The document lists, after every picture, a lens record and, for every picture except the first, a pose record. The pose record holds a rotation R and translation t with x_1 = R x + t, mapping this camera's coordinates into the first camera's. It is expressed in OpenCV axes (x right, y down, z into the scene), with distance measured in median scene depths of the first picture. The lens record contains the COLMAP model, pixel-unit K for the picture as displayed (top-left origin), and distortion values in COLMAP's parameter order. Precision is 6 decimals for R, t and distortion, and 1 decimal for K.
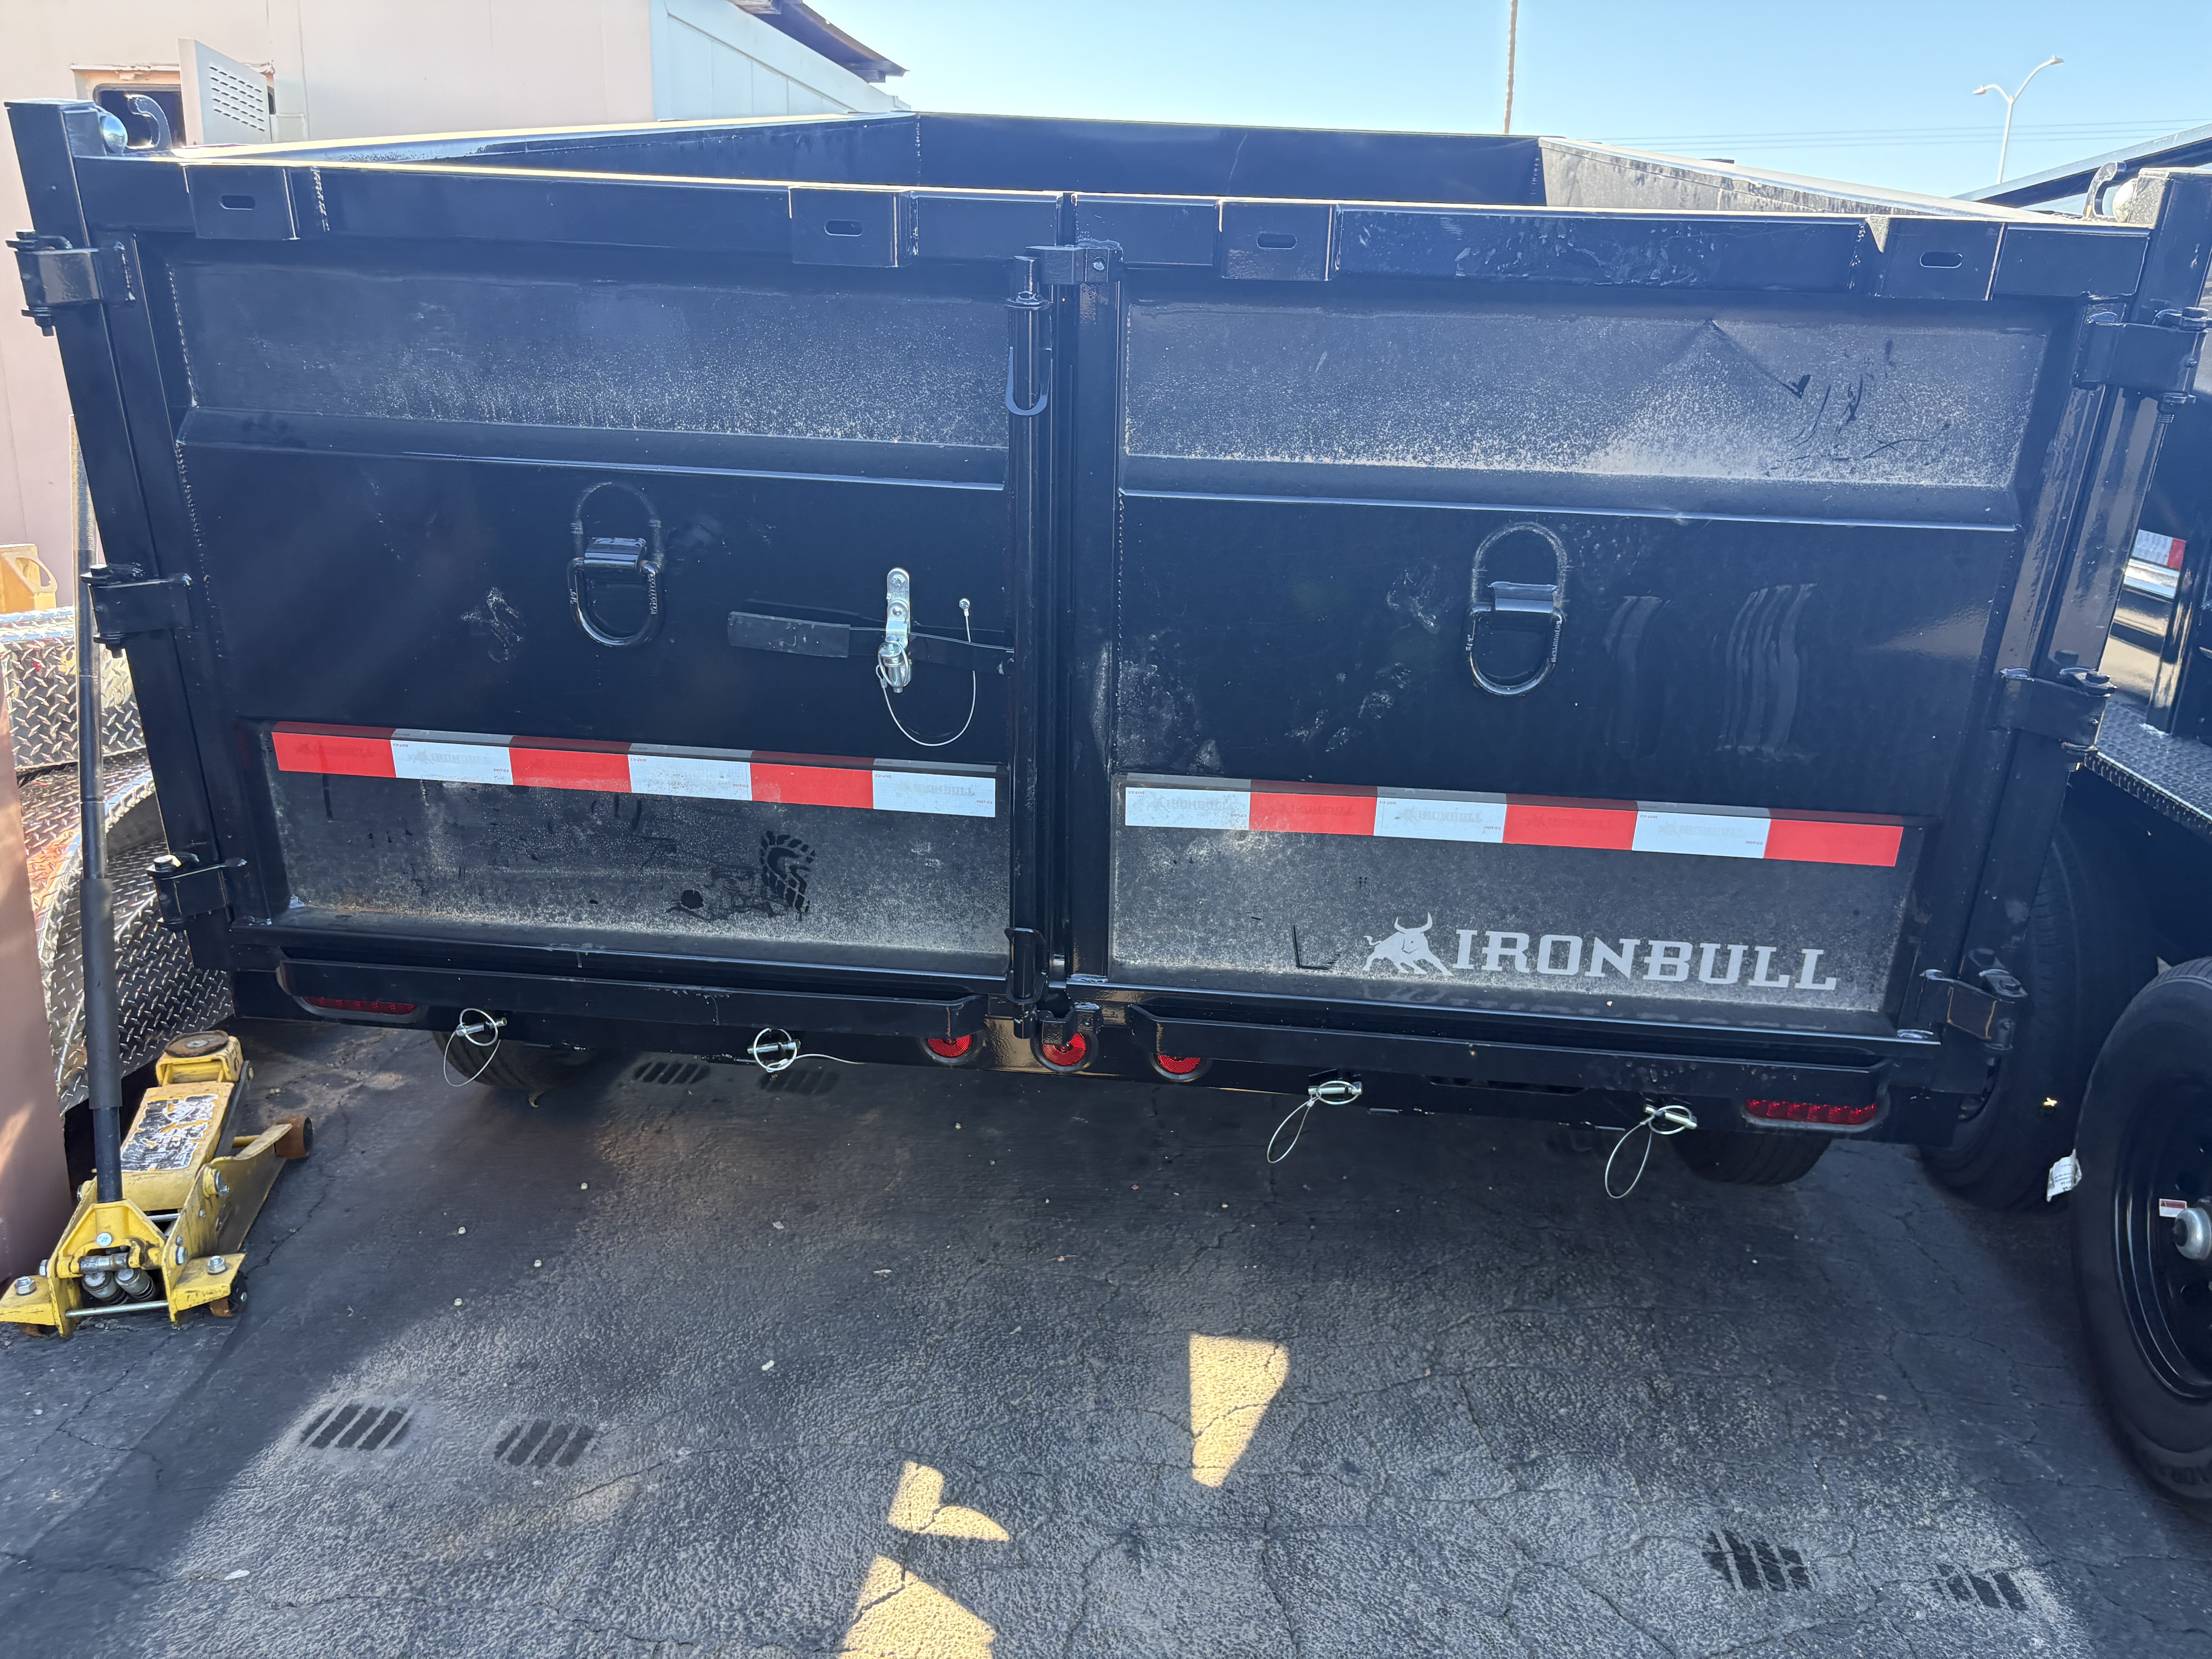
lens RADIAL K [[1733.5, 0, 1109.9], [0, 1733.5, 834.4], [0, 0, 1]] dist [0.012223, -0.025056]
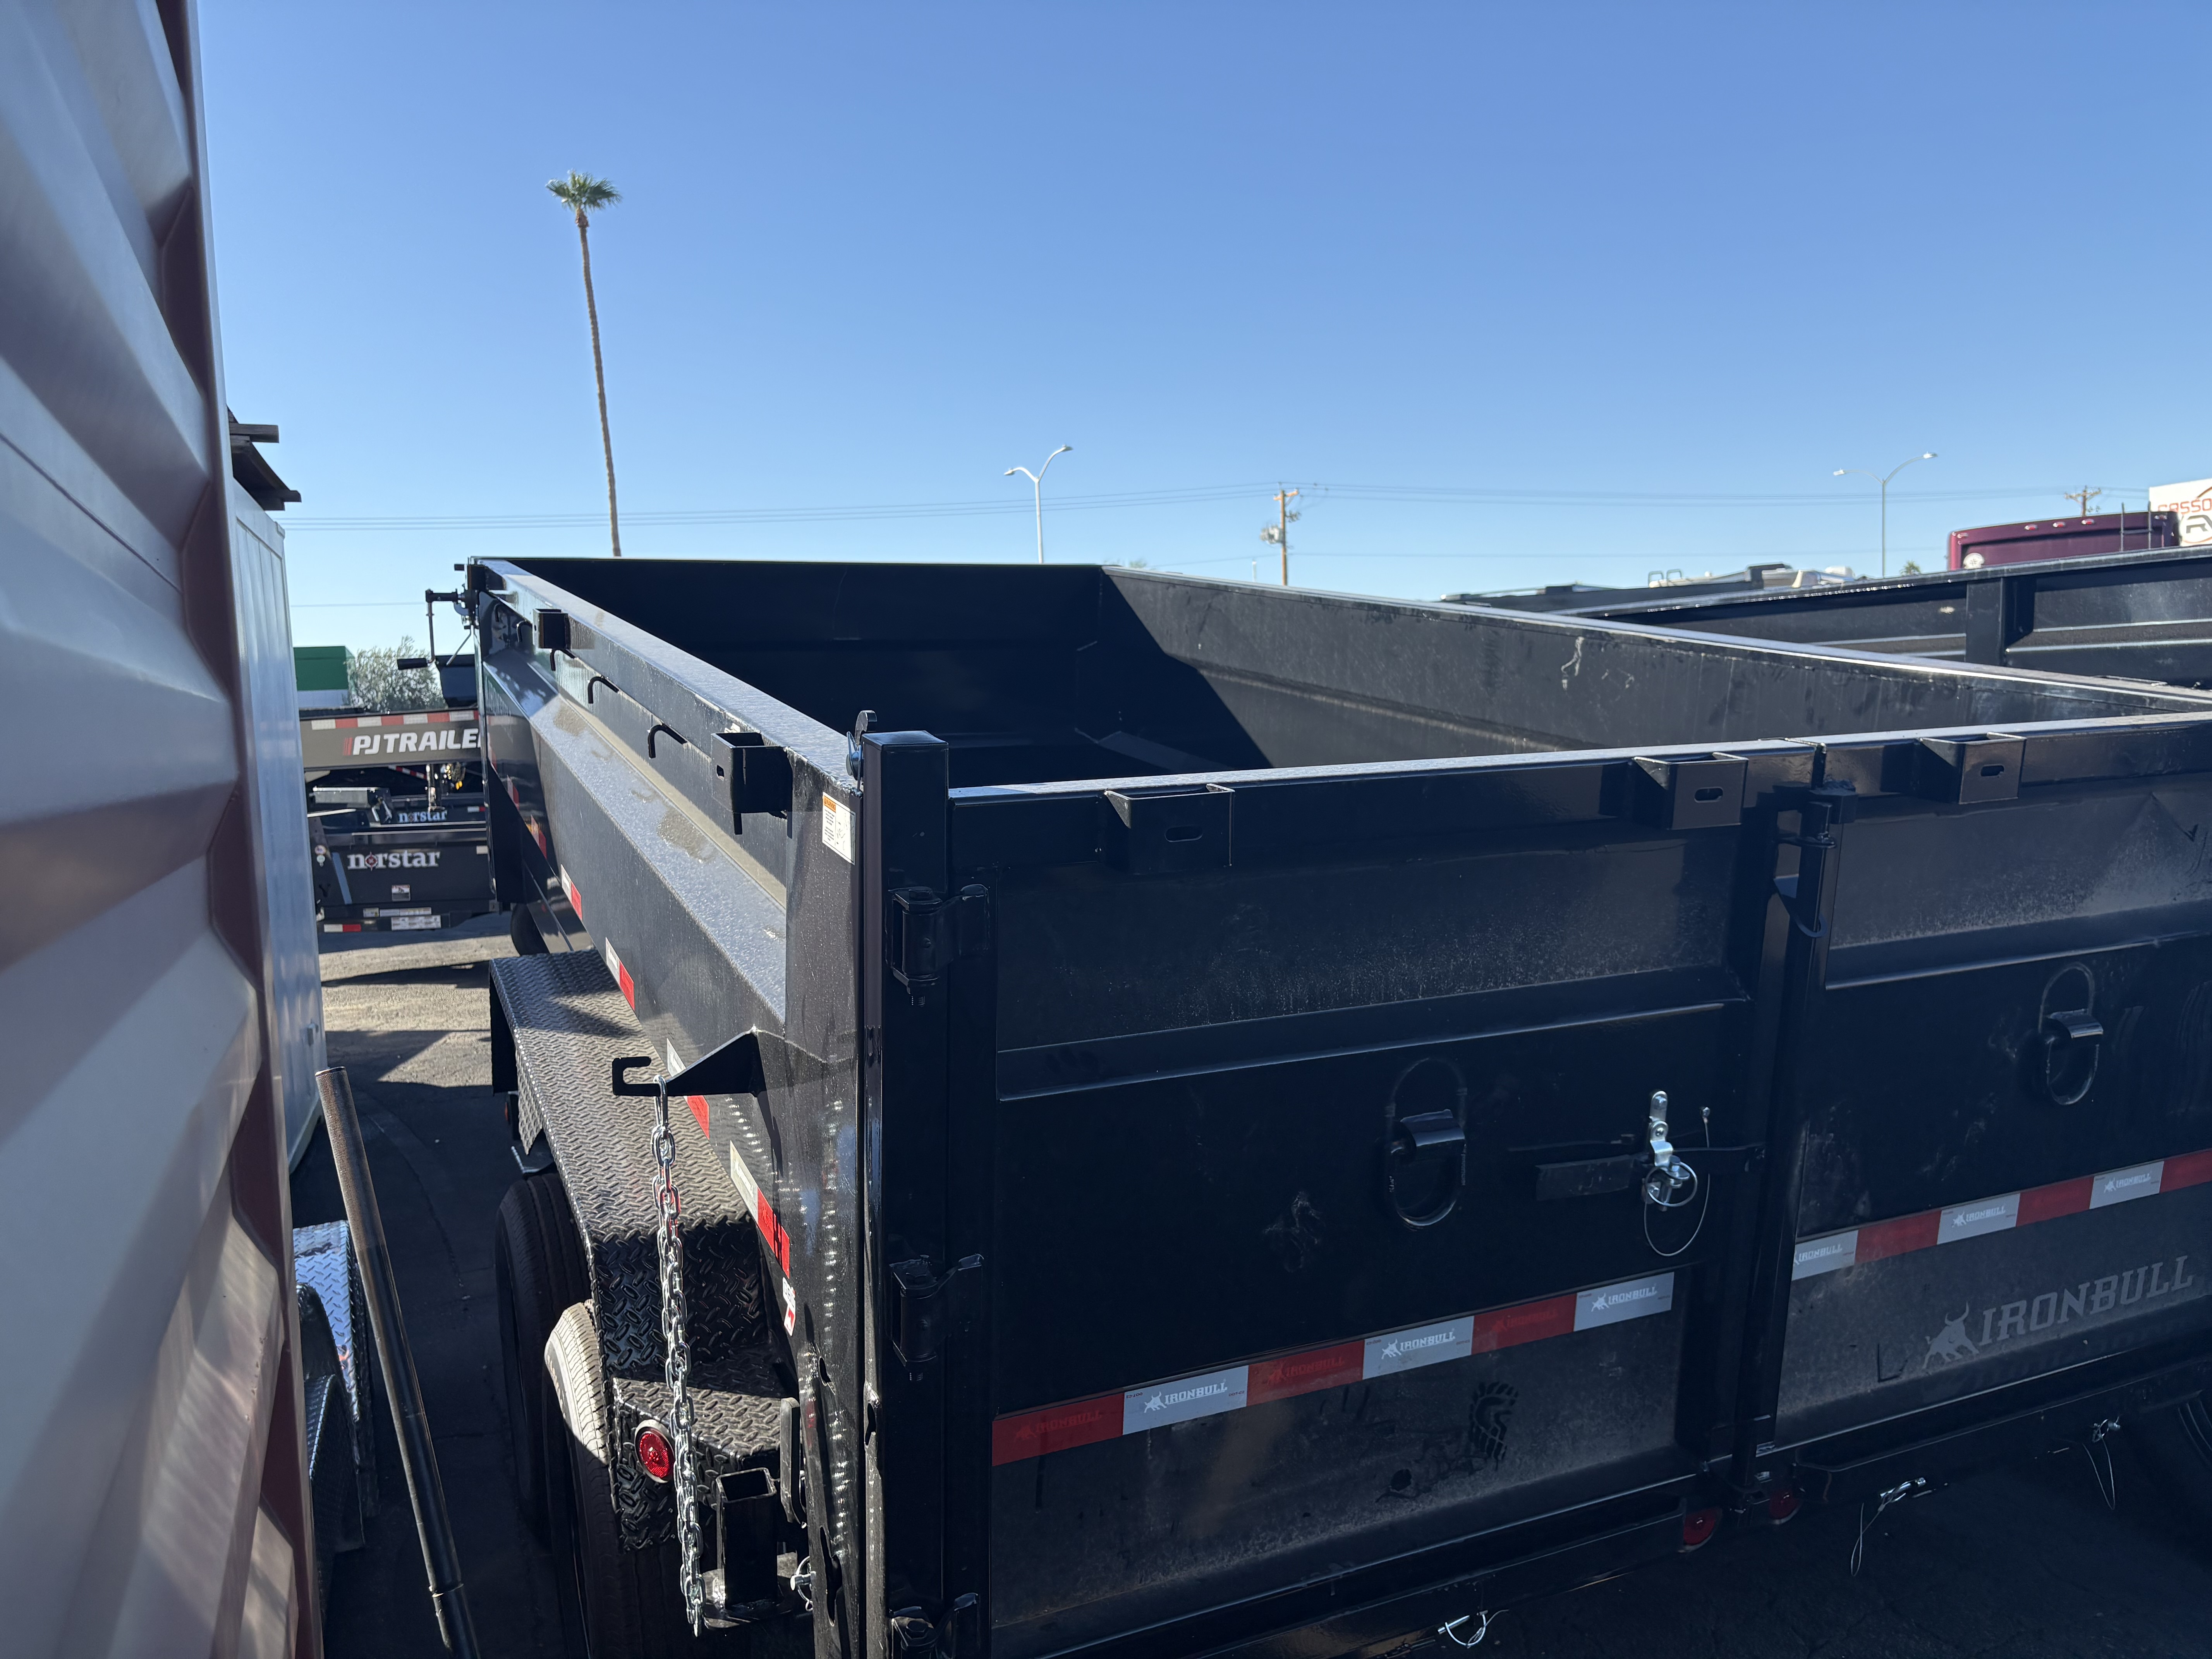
lens RADIAL K [[1733.5, 0, 1108.6], [0, 1733.5, 814.7], [0, 0, 1]] dist [0.012223, -0.025056]
pose [[0.868642, -0.106469, 0.483865, -0.818761], [0.204284, 0.966719, -0.154019, -0.202672], [-0.451363, 0.232633, 0.861483, 0.199628]]
